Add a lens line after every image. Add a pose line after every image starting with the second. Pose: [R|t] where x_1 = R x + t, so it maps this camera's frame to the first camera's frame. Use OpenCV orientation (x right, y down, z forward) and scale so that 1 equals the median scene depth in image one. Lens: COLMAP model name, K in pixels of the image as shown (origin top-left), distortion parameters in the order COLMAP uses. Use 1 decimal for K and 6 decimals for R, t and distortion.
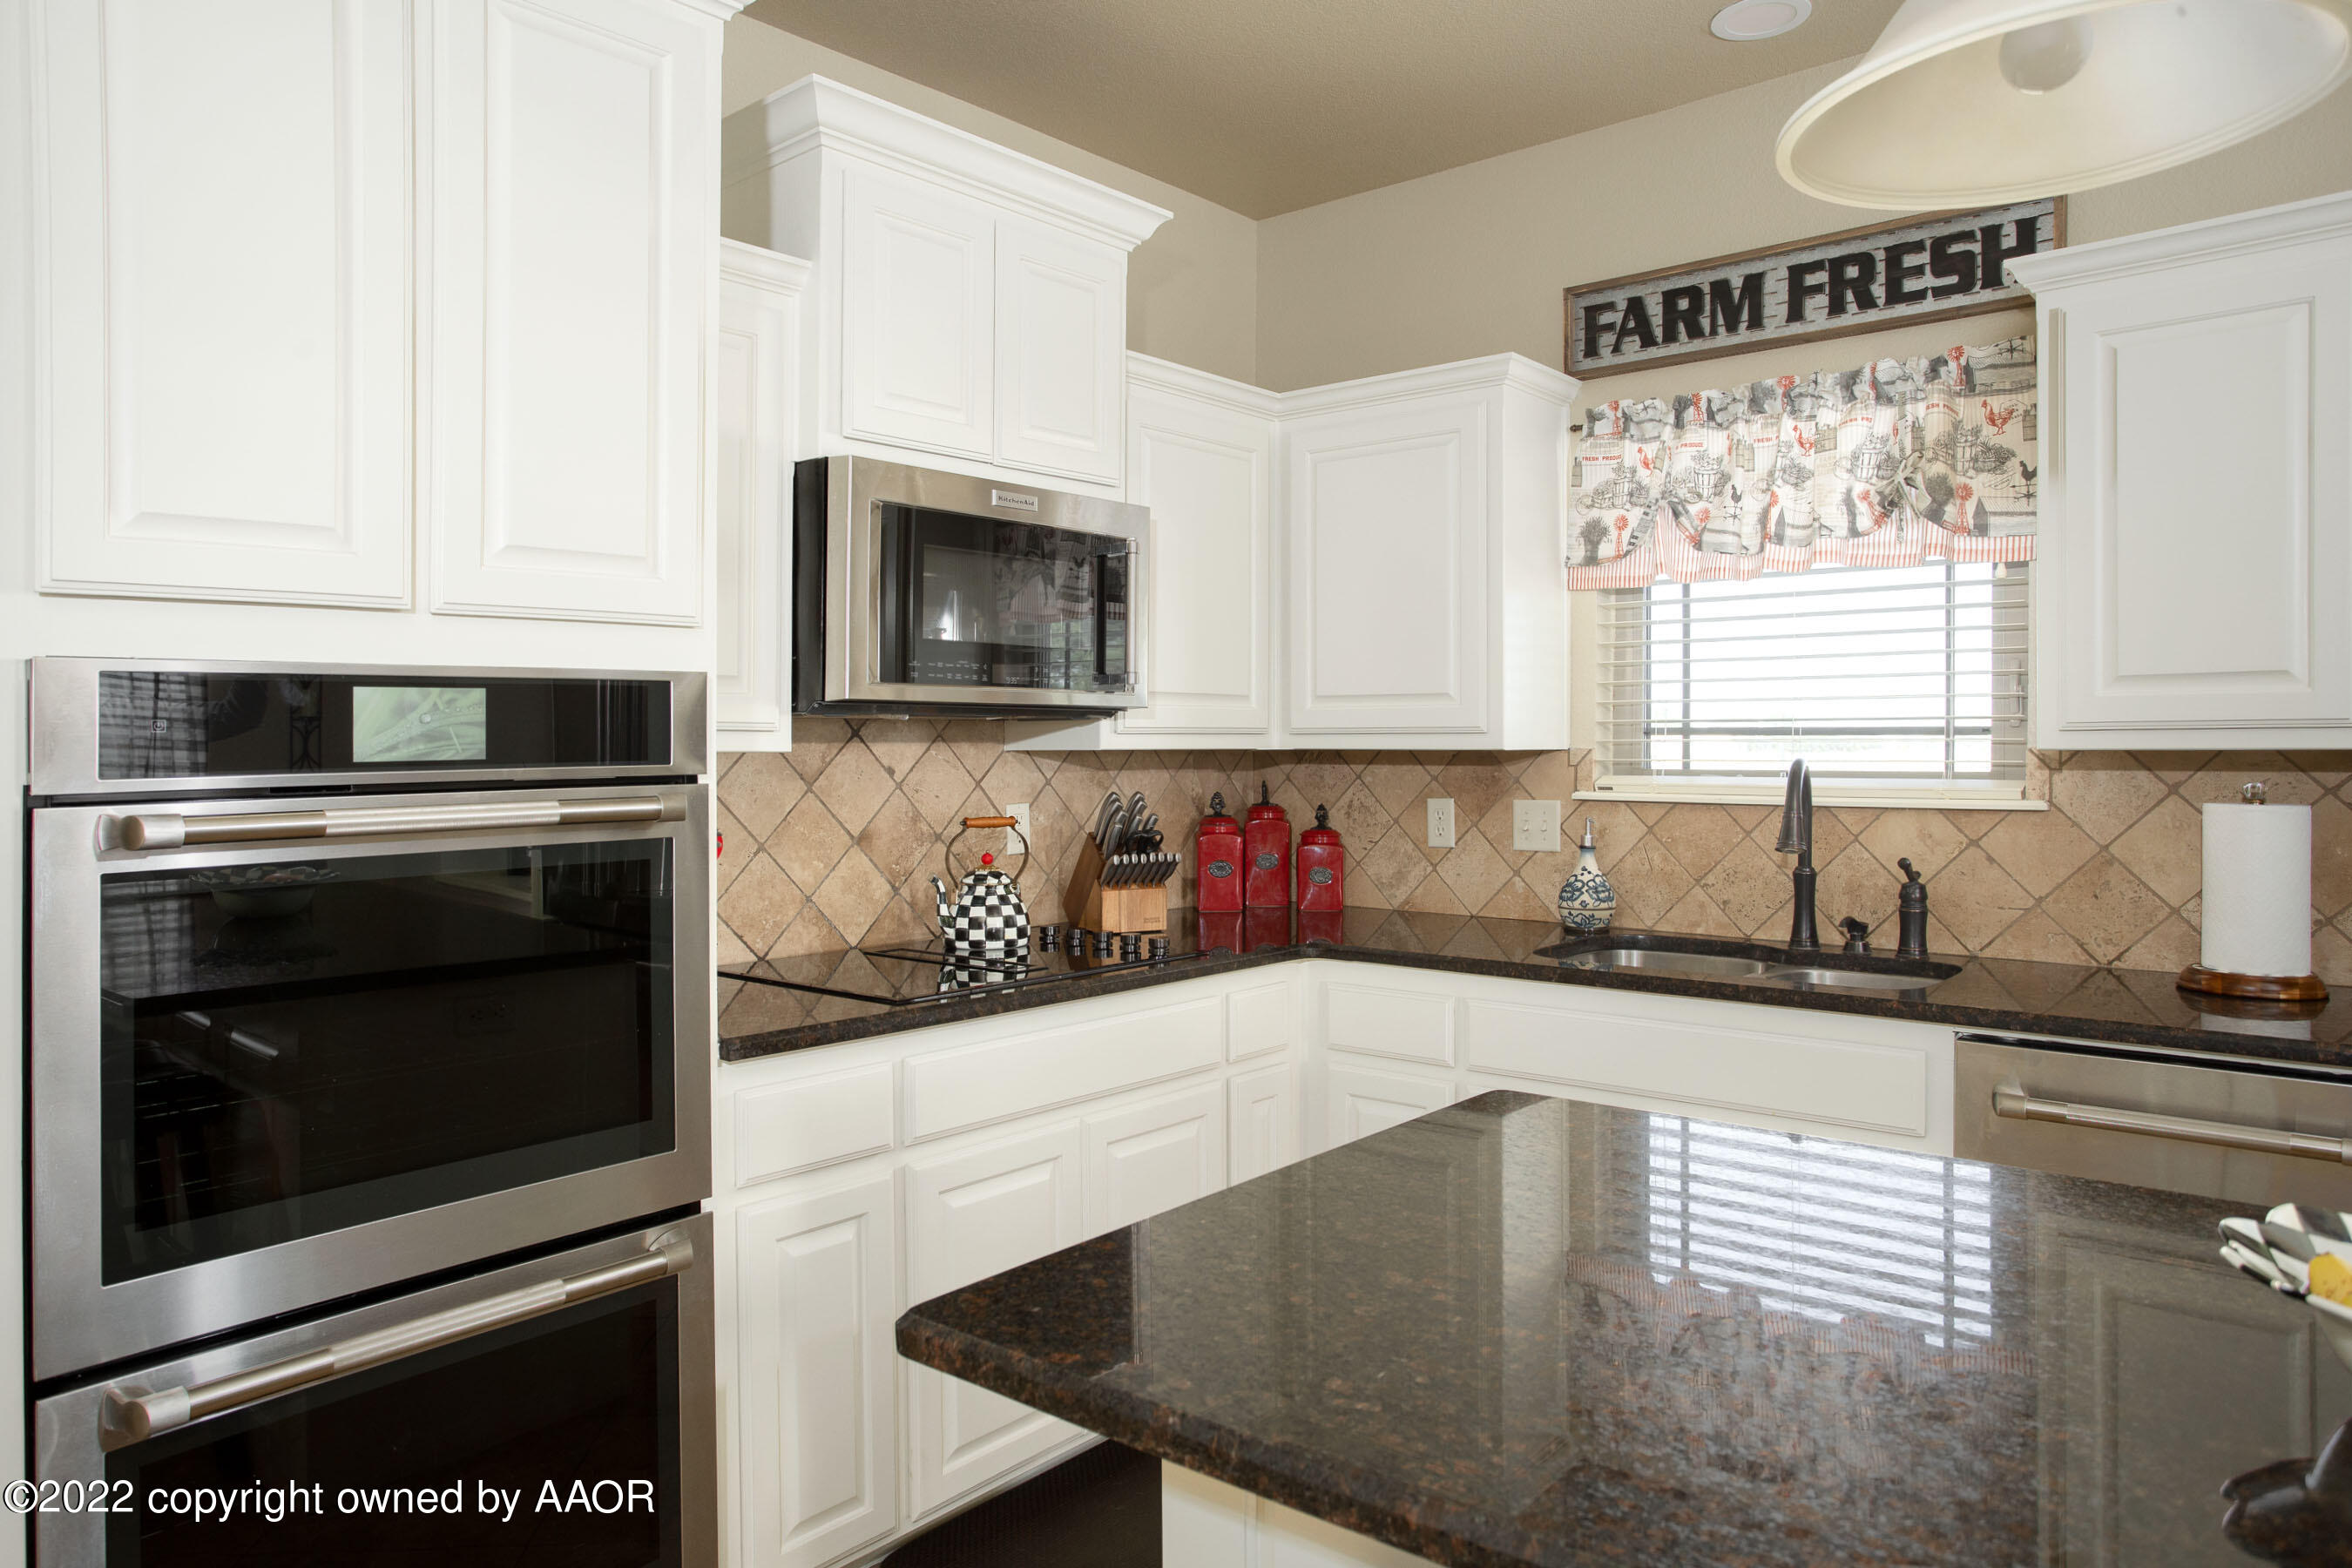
lens RADIAL K [[1492.2, 0, 1170.6], [0, 1492.2, 764.6], [0, 0, 1]] dist [-0.020679, 0.002677]
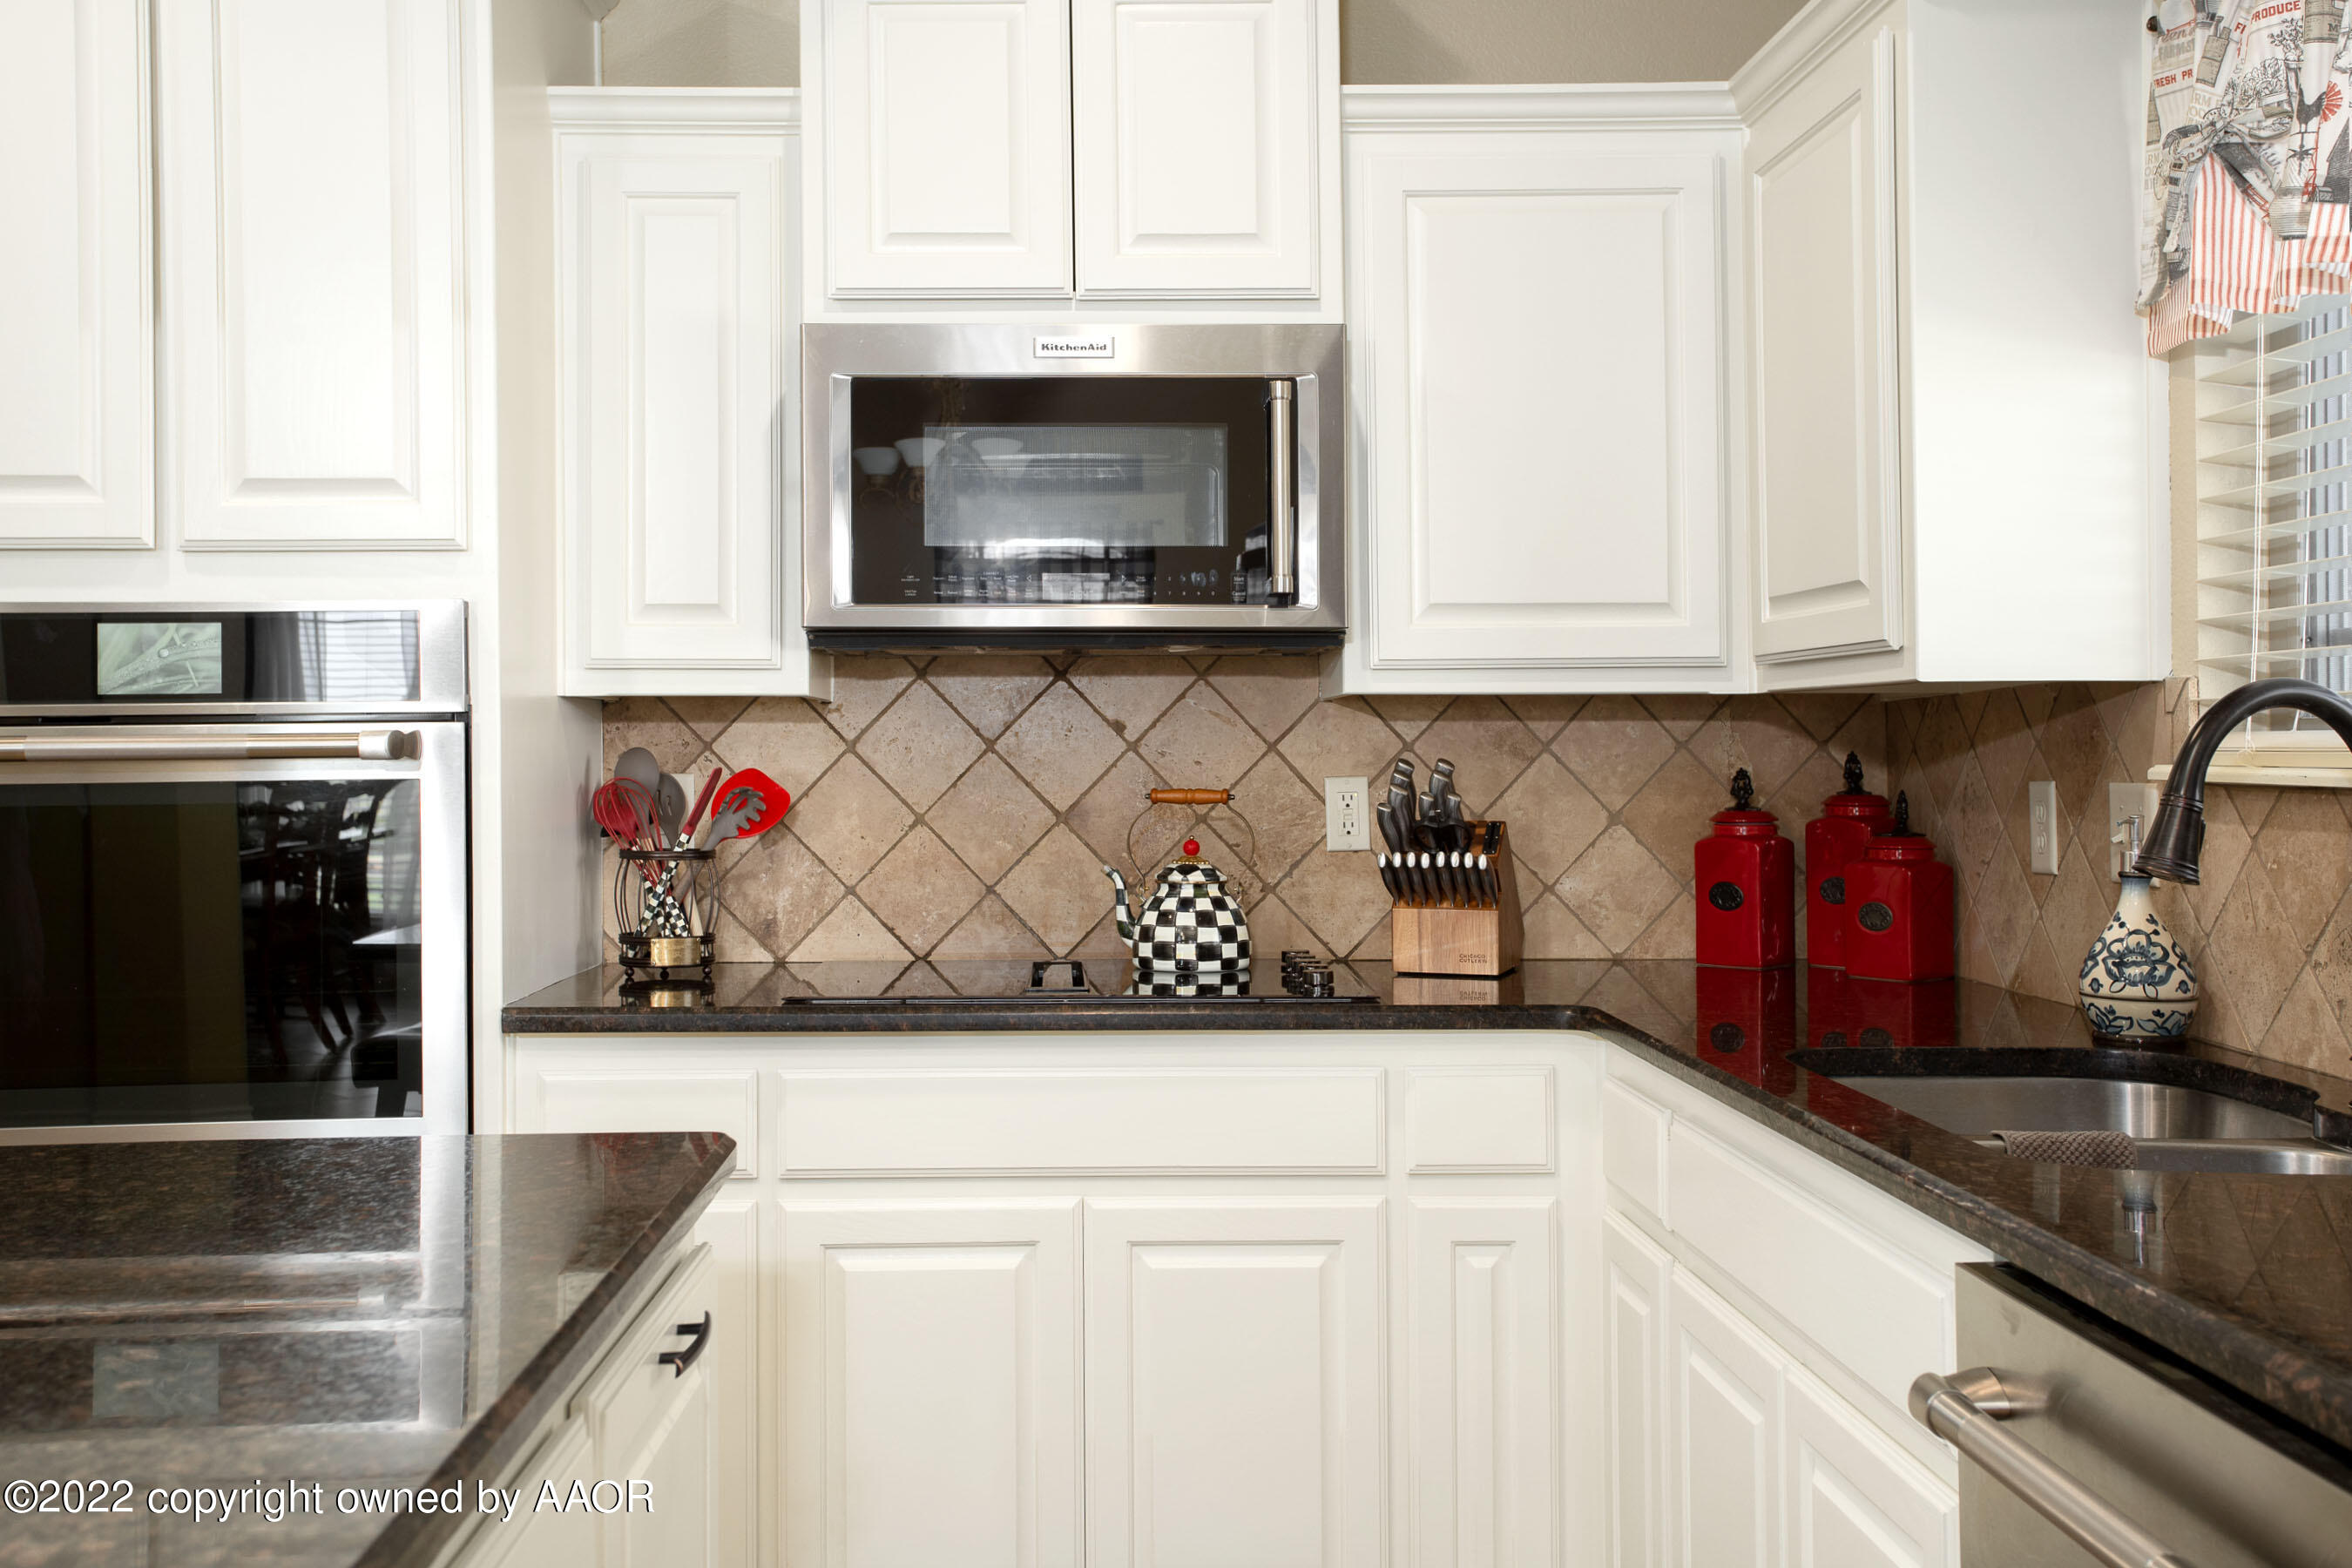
lens RADIAL K [[2369.4, 0, 1176.0], [0, 2369.4, 784.0], [0, 0, 1]] dist [0.094568, 0.019627]
pose [[0.668034, 0.013441, -0.744009, 0.733814], [-0.009901, 0.999909, 0.009174, 0.022700], [0.744065, 0.001238, 0.668107, 0.242551]]
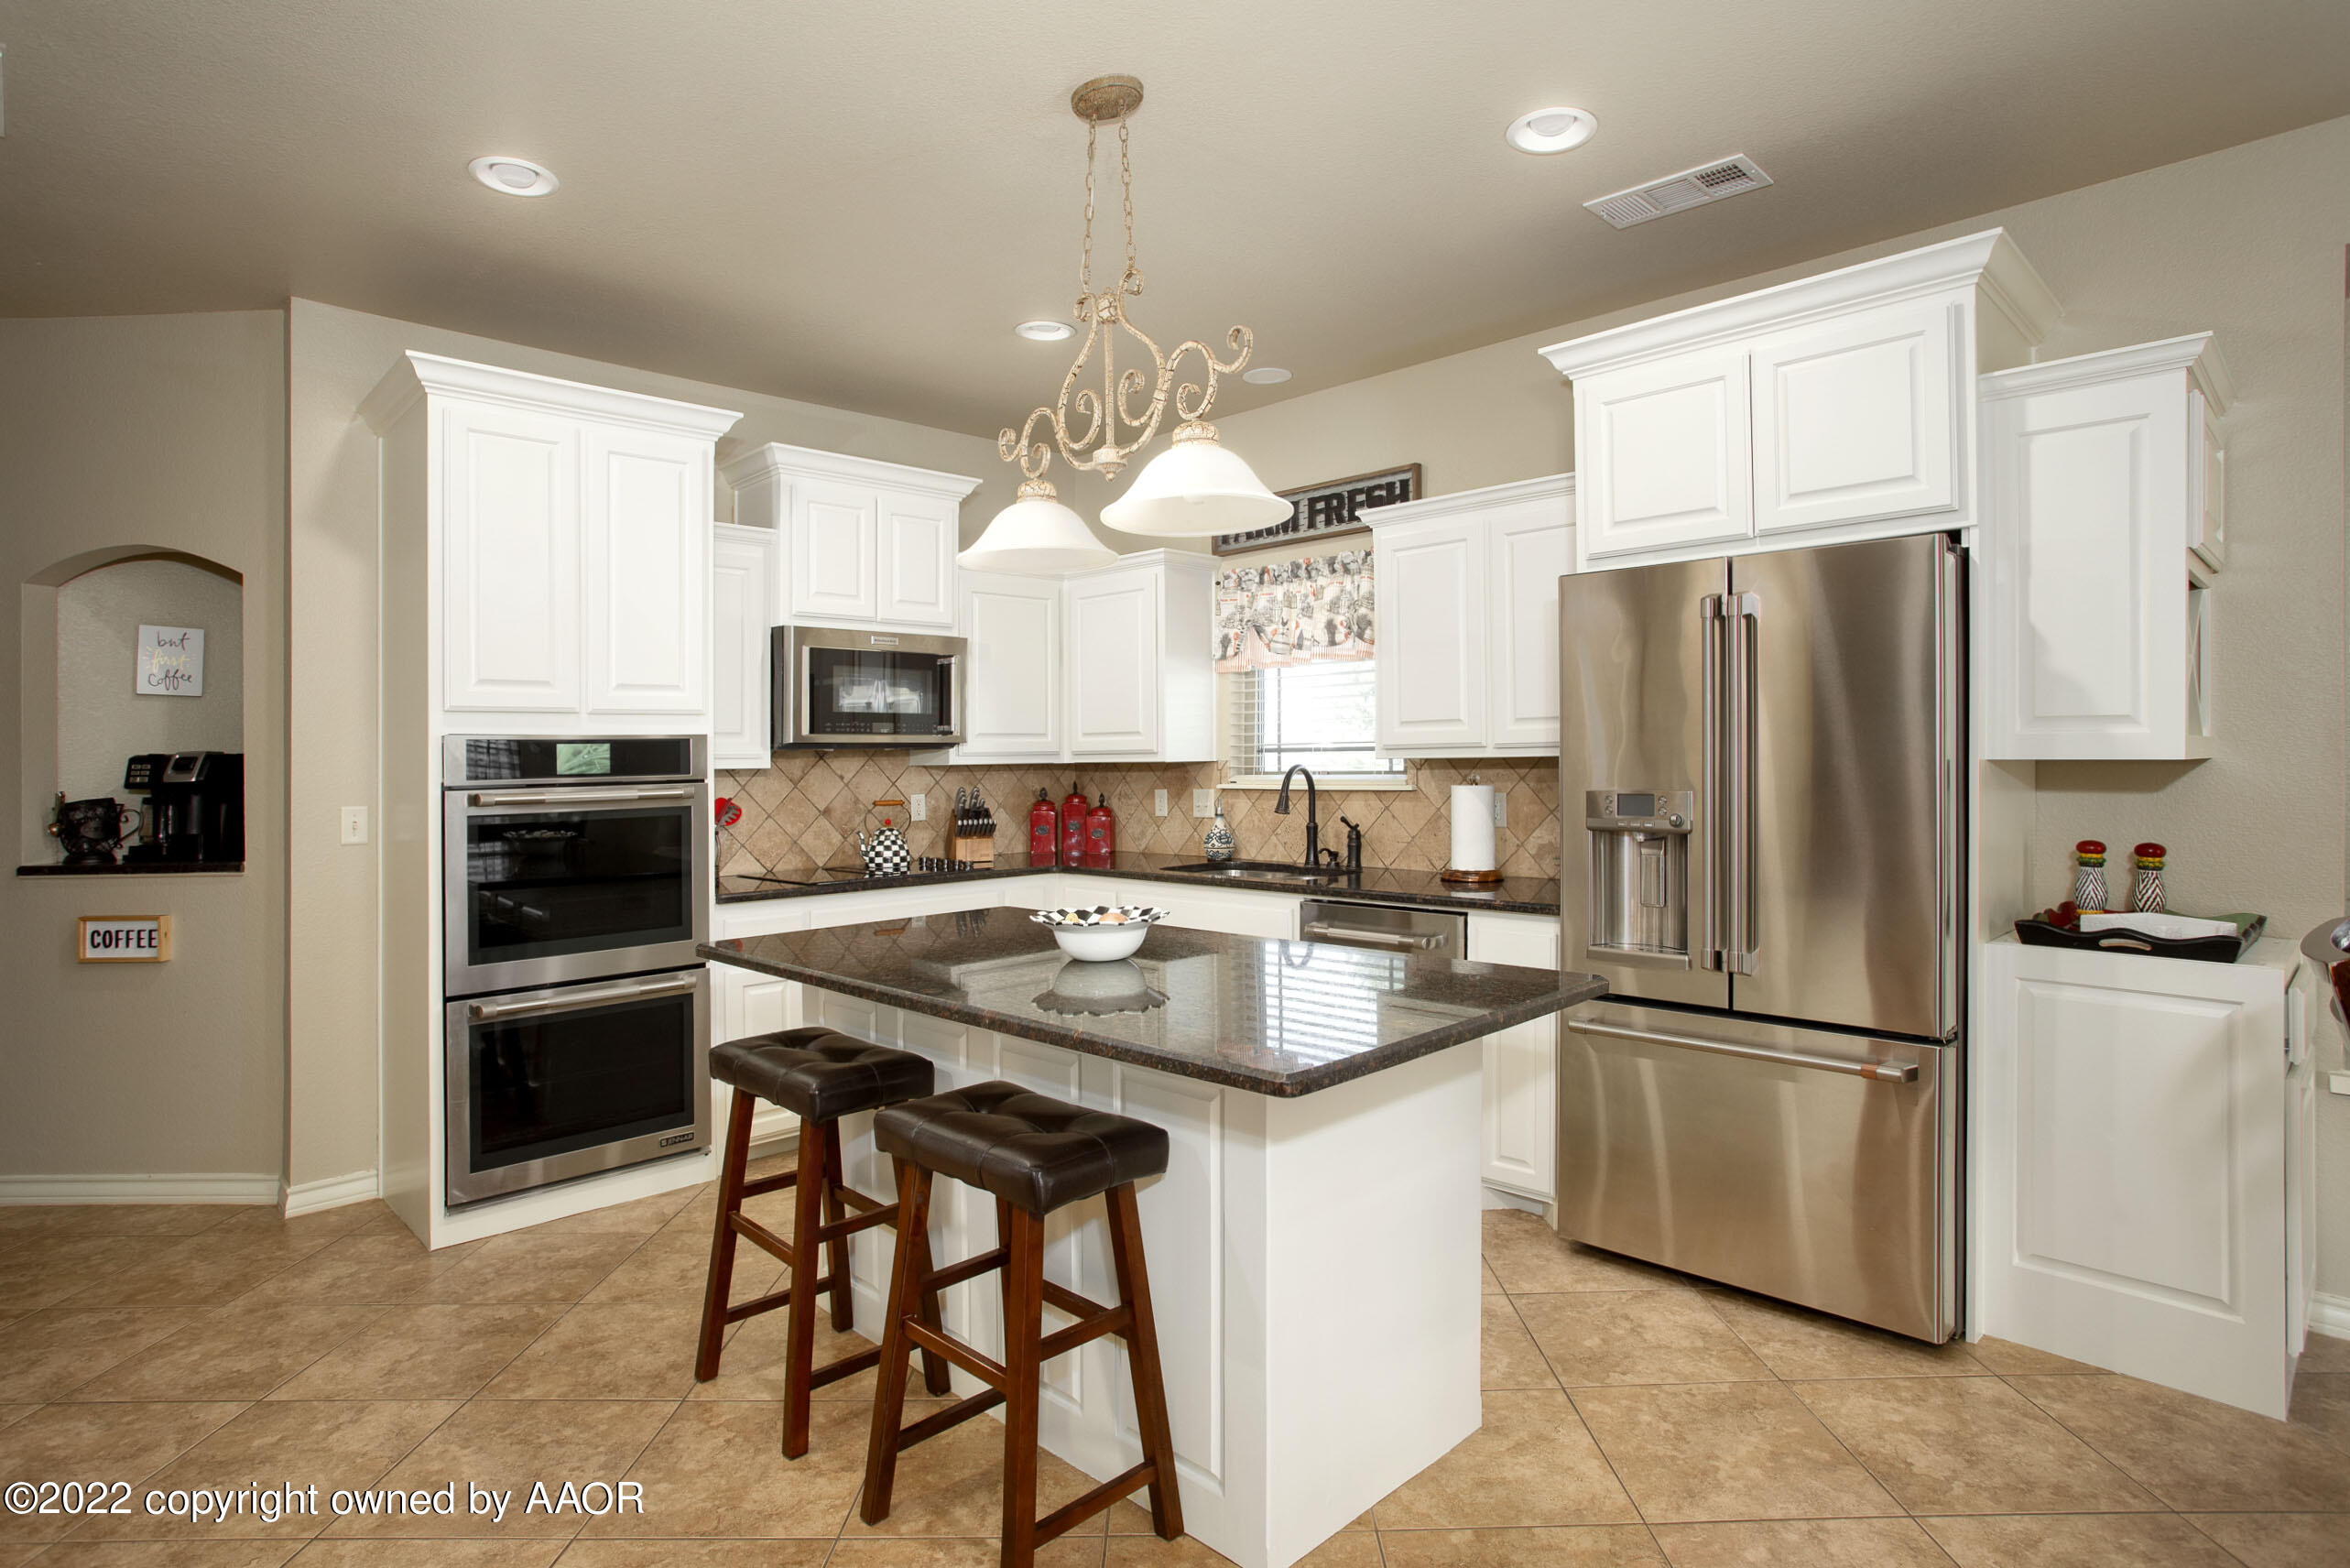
lens RADIAL K [[1234.5, 0, 1167.5], [0, 1234.5, 767.5], [0, 0, 1]] dist [-0.080637, 0.048947]
pose [[0.995095, -0.012393, -0.098148, 0.404749], [0.011828, 0.999910, -0.006337, 0.007356], [0.098218, 0.005145, 0.995152, -0.563768]]
